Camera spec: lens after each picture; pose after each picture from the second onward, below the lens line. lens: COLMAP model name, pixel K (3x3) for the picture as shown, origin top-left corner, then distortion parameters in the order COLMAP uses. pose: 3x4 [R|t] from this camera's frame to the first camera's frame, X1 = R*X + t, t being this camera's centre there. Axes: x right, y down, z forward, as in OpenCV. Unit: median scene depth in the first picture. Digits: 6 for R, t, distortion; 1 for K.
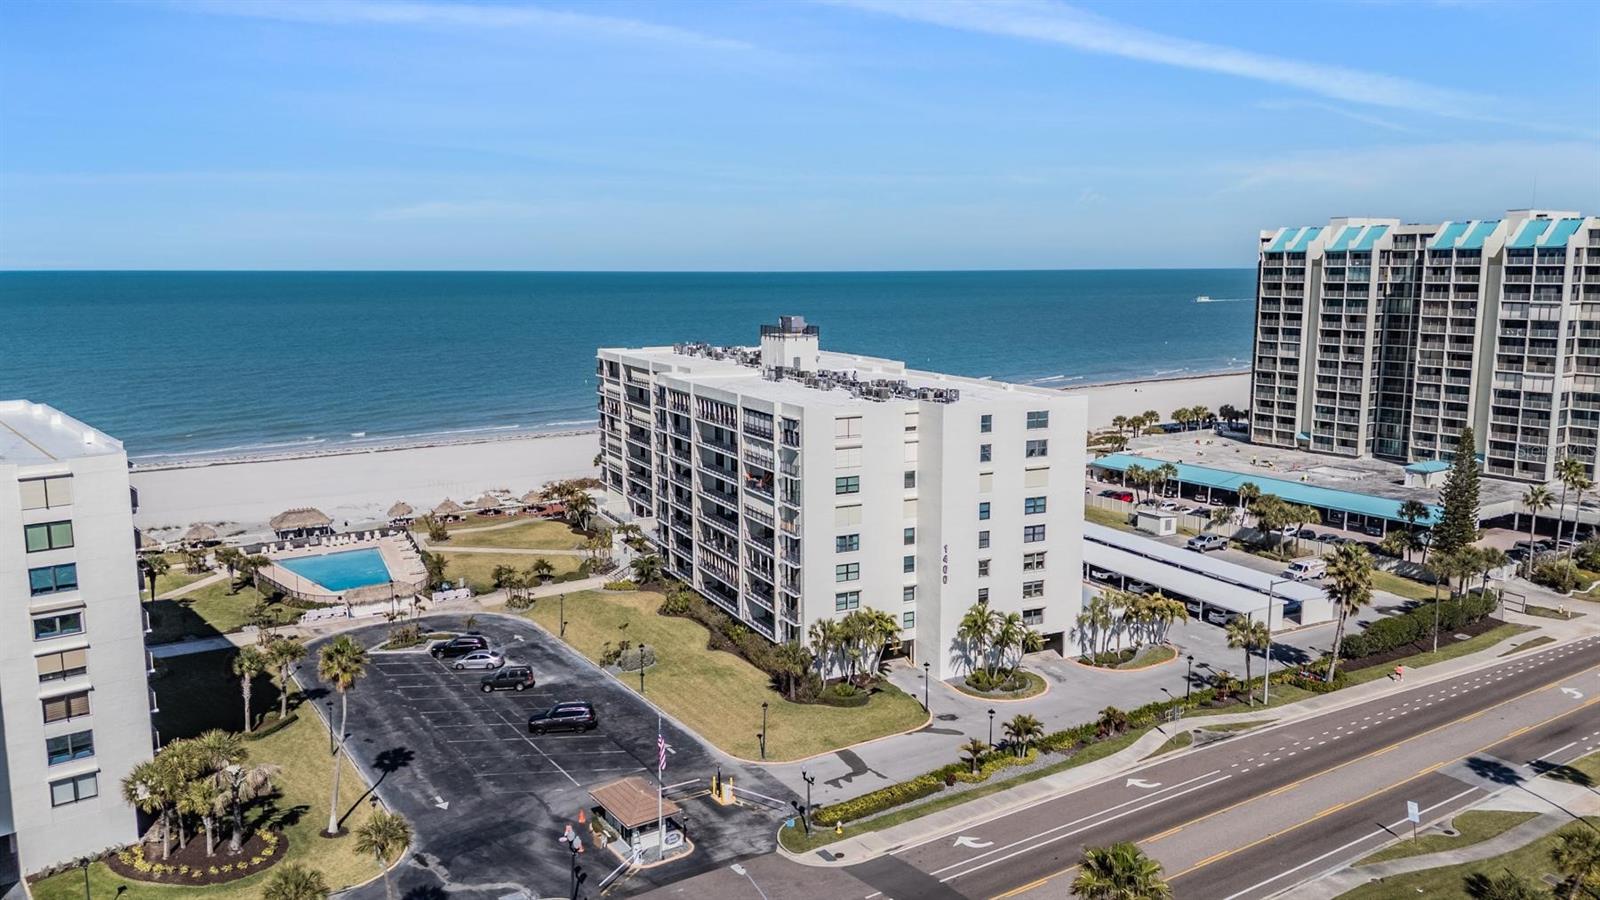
lens RADIAL K [[1181.6, 0, 800.0], [0, 1181.6, 450.0], [0, 0, 1]] dist [0.132008, -0.148884]
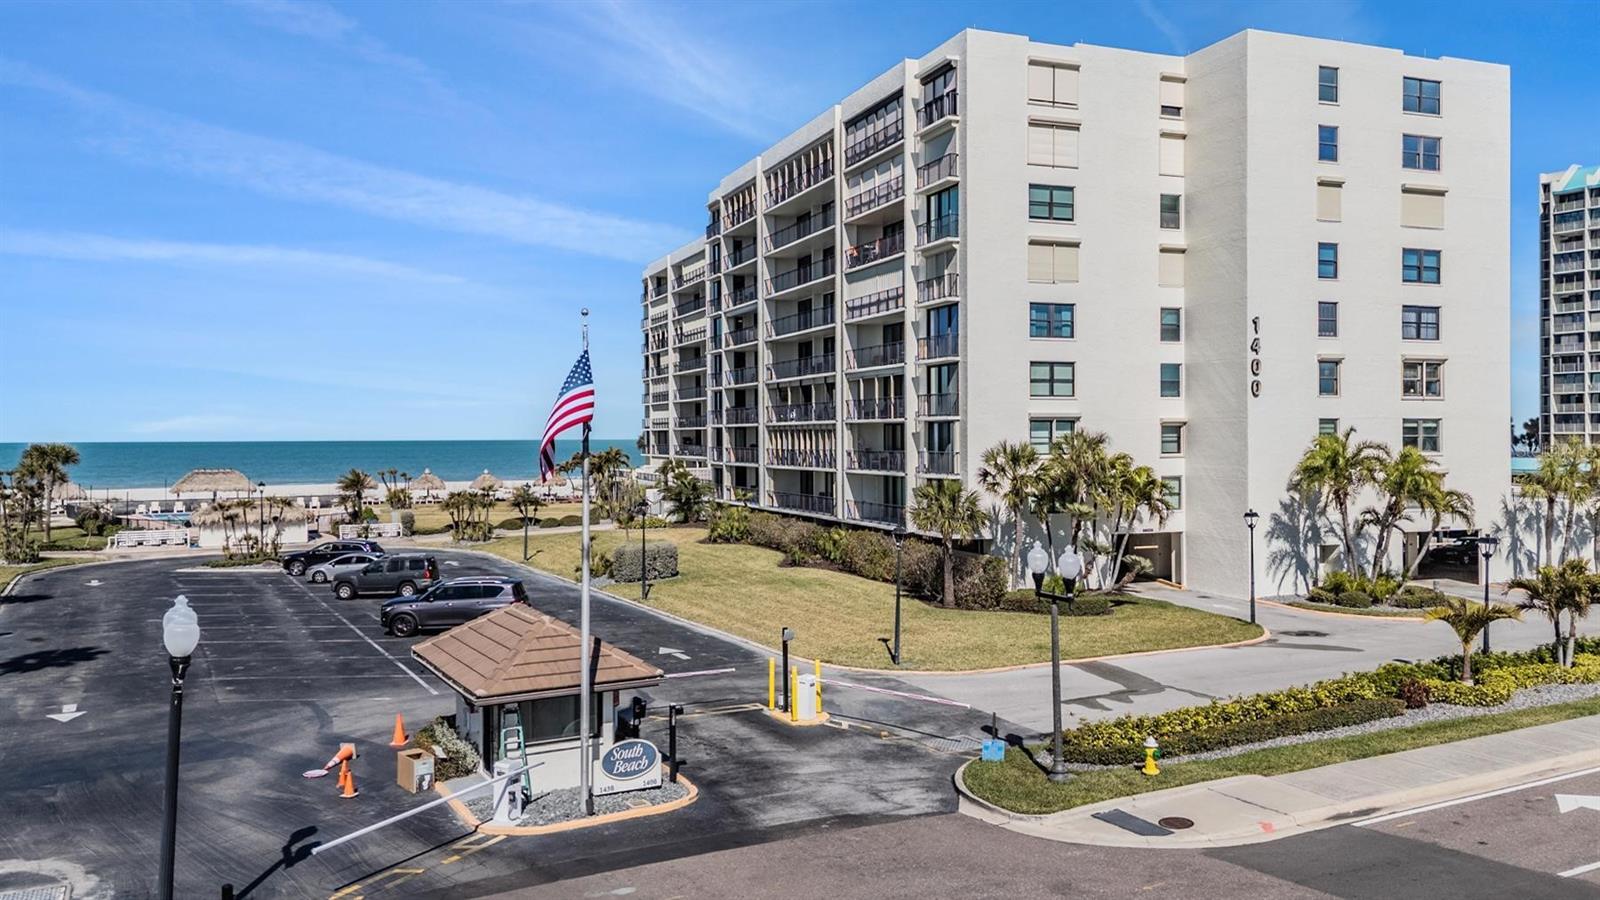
lens RADIAL K [[1209.8, 0, 800.0], [0, 1209.8, 450.0], [0, 0, 1]] dist [0.079680, -0.058135]
pose [[0.996695, -0.003543, -0.081158, -0.024733], [-0.008122, 0.989697, -0.142949, 0.204683], [0.080828, 0.143135, 0.986397, 0.476938]]
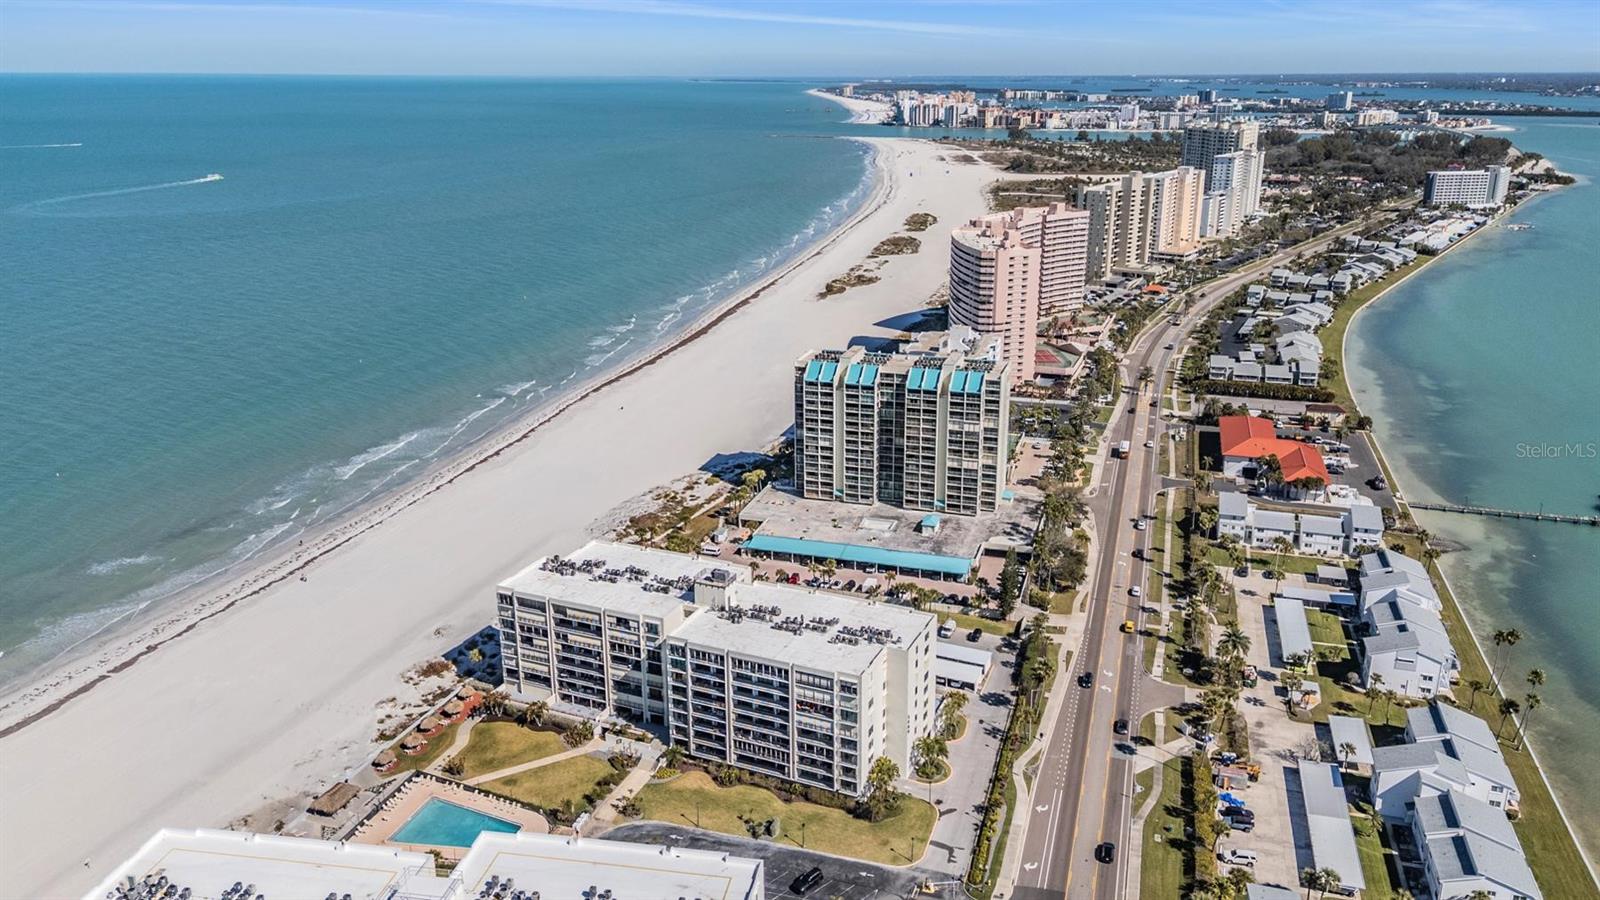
lens RADIAL K [[1184.8, 0, 800.0], [0, 1184.8, 450.0], [0, 0, 1]] dist [0.087194, -0.063350]
pose [[0.778089, -0.197249, 0.596381, -1.093962], [0.102340, 0.976540, 0.189464, -0.734159], [-0.619761, -0.086386, 0.780021, -0.394059]]
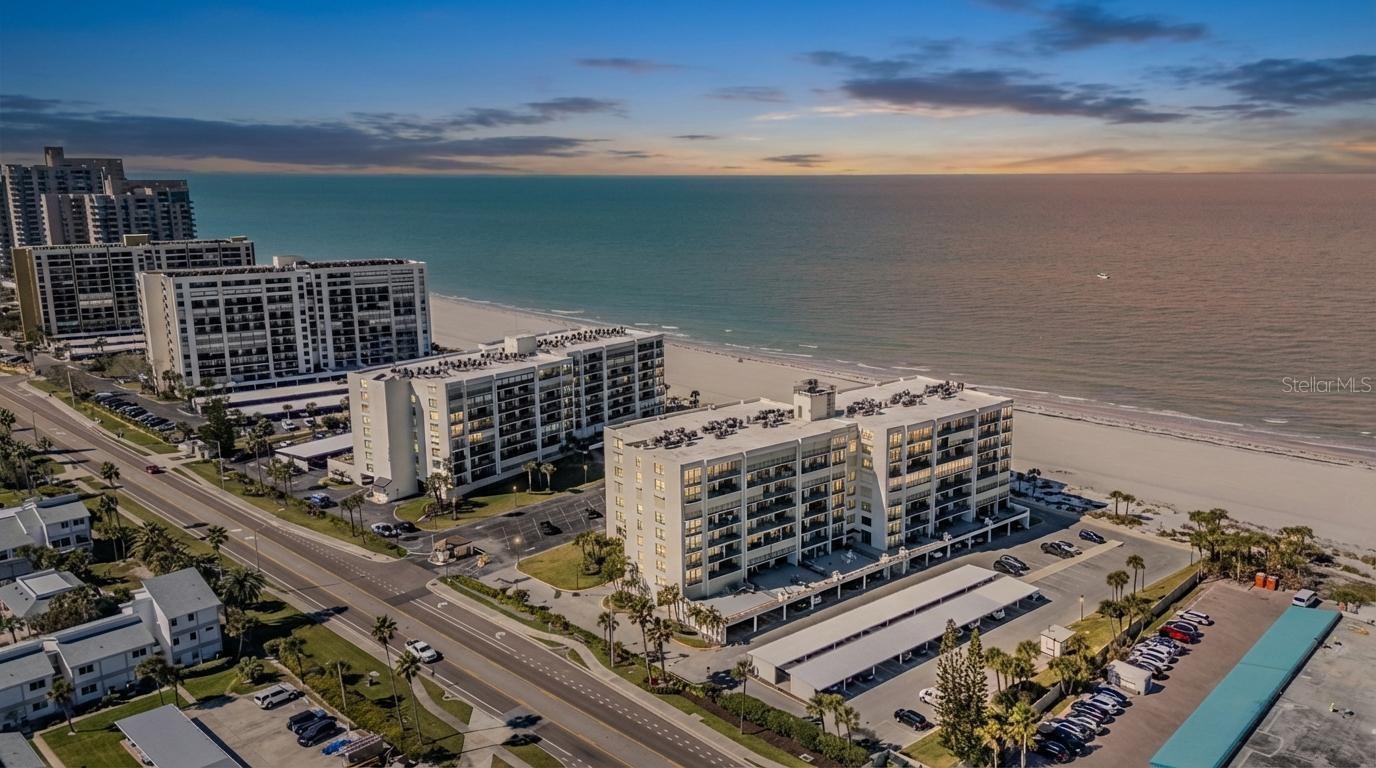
lens RADIAL K [[1002.4, 0, 713.6], [0, 1002.4, 386.3], [0, 0, 1]] dist [0.115564, -0.168968]
pose [[0.225315, 0.202416, -0.953027, 1.584007], [-0.145179, 0.974235, 0.172597, -0.407935], [0.963409, 0.099471, 0.248896, 0.702619]]
